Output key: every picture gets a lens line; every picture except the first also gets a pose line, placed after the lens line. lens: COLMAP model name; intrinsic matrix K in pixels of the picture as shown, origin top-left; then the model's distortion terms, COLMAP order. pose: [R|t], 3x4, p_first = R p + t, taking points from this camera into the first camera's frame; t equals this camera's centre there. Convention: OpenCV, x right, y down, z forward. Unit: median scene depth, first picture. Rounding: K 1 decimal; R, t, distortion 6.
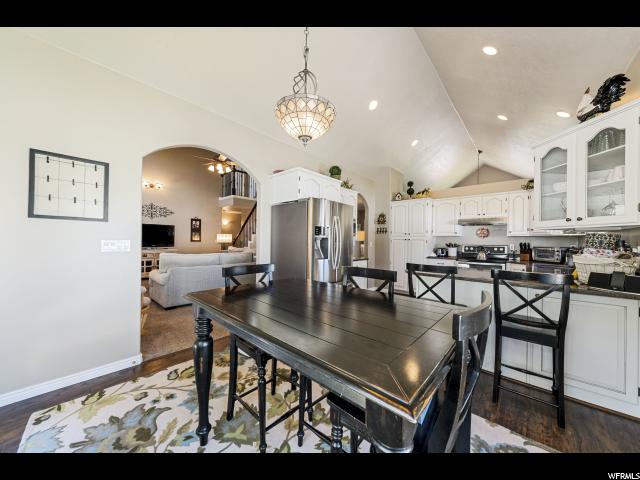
lens RADIAL K [[224.7, 0, 320.9], [0, 224.7, 240.4], [0, 0, 1]] dist [0.000916, 0.000053]
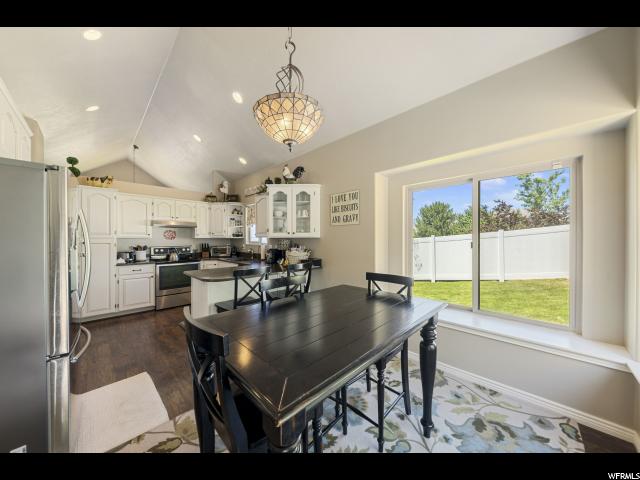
lens RADIAL K [[224.7, 0, 320.7], [0, 224.7, 239.4], [0, 0, 1]] dist [0.000916, 0.000053]
pose [[0.039763, -0.010411, 0.999155, -0.340628], [0.000737, 0.999946, 0.010390, -0.026228], [-0.999209, 0.000323, 0.039769, 0.301587]]
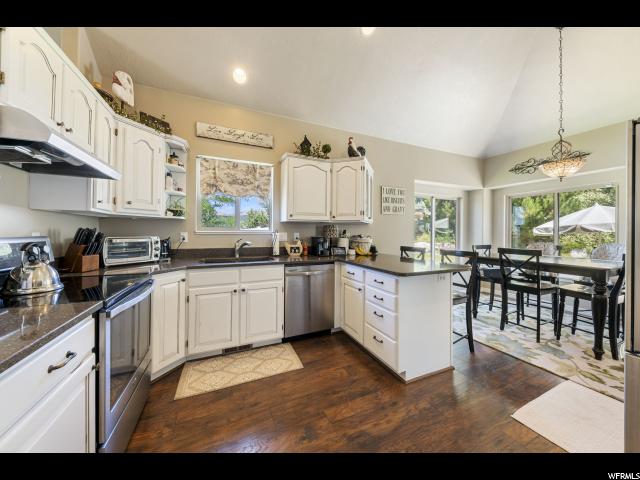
lens RADIAL K [[224.7, 0, 320.3], [0, 224.7, 233.0], [0, 0, 1]] dist [0.000916, 0.000053]
pose [[-0.916465, -0.015152, 0.399828, 0.348054], [-0.013994, 0.999885, 0.005817, 0.007792], [-0.399870, -0.000264, -0.916572, 1.230407]]
